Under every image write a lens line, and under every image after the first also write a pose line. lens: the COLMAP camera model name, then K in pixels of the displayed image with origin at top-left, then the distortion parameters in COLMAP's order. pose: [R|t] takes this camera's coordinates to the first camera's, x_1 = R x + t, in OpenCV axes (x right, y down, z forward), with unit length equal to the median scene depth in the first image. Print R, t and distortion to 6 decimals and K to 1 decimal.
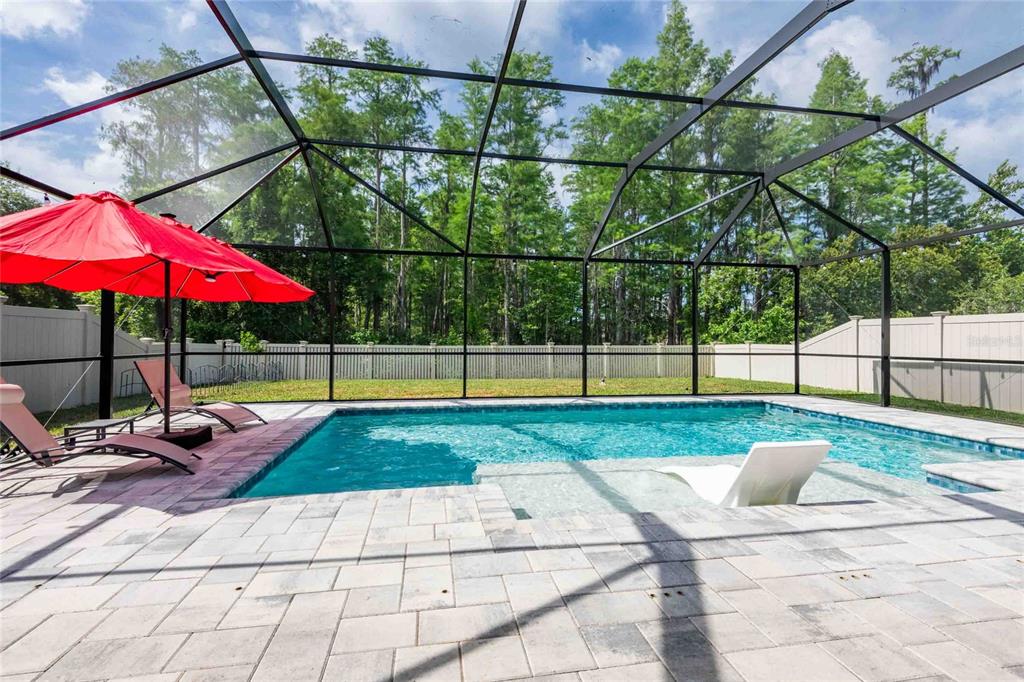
lens RADIAL K [[482.1, 0, 522.8], [0, 482.1, 334.2], [0, 0, 1]] dist [0.033118, -0.021316]
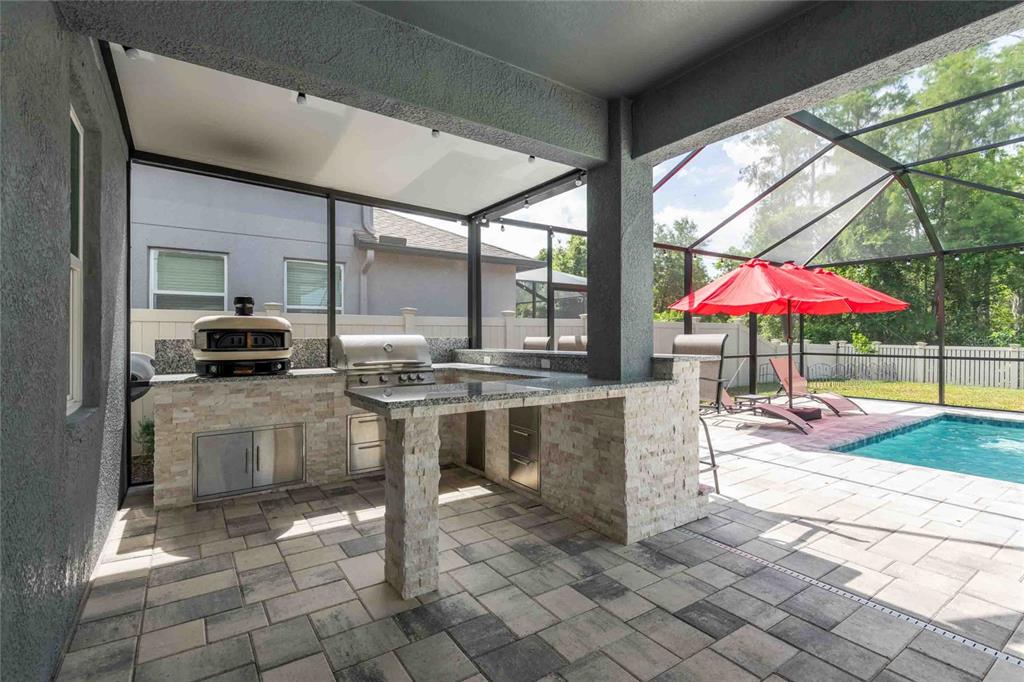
lens RADIAL K [[482.1, 0, 522.8], [0, 482.1, 334.2], [0, 0, 1]] dist [0.033118, -0.021316]
pose [[0.423779, -0.009706, -0.905714, 0.182673], [0.014158, 0.999891, -0.004091, -0.020003], [0.905655, -0.011089, 0.423871, -0.248996]]
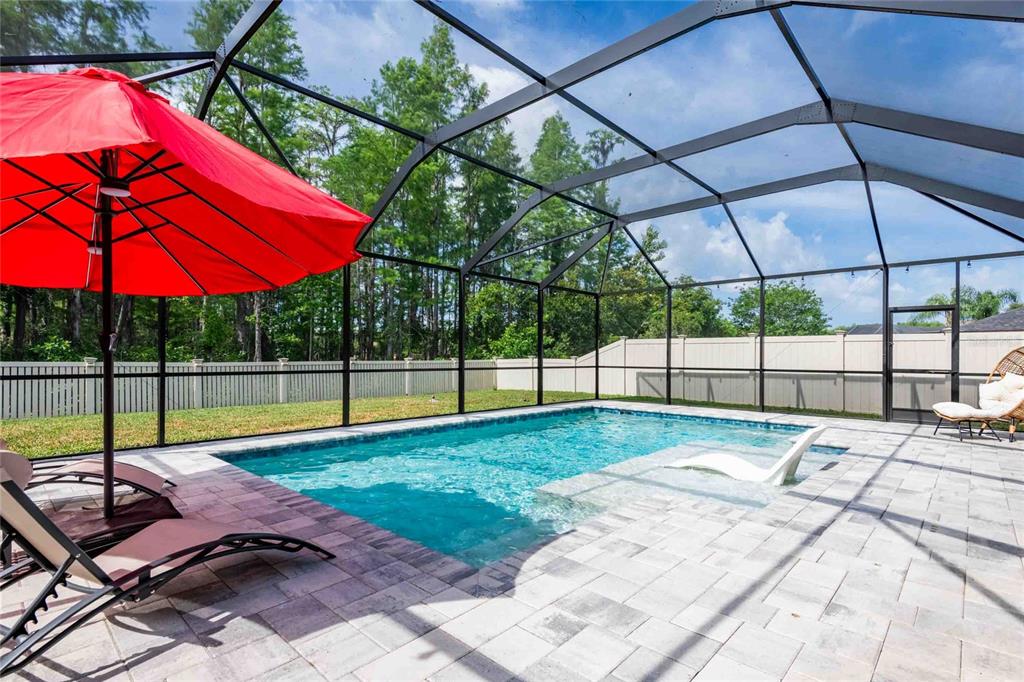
lens RADIAL K [[506.6, 0, 512.3], [0, 506.6, 353.8], [0, 0, 1]] dist [0.036921, -0.026842]
pose [[0.793842, 0.001827, 0.608122, -0.452723], [-0.006538, 0.999963, 0.005530, 0.003928], [-0.608089, -0.008366, 0.793824, 0.155392]]
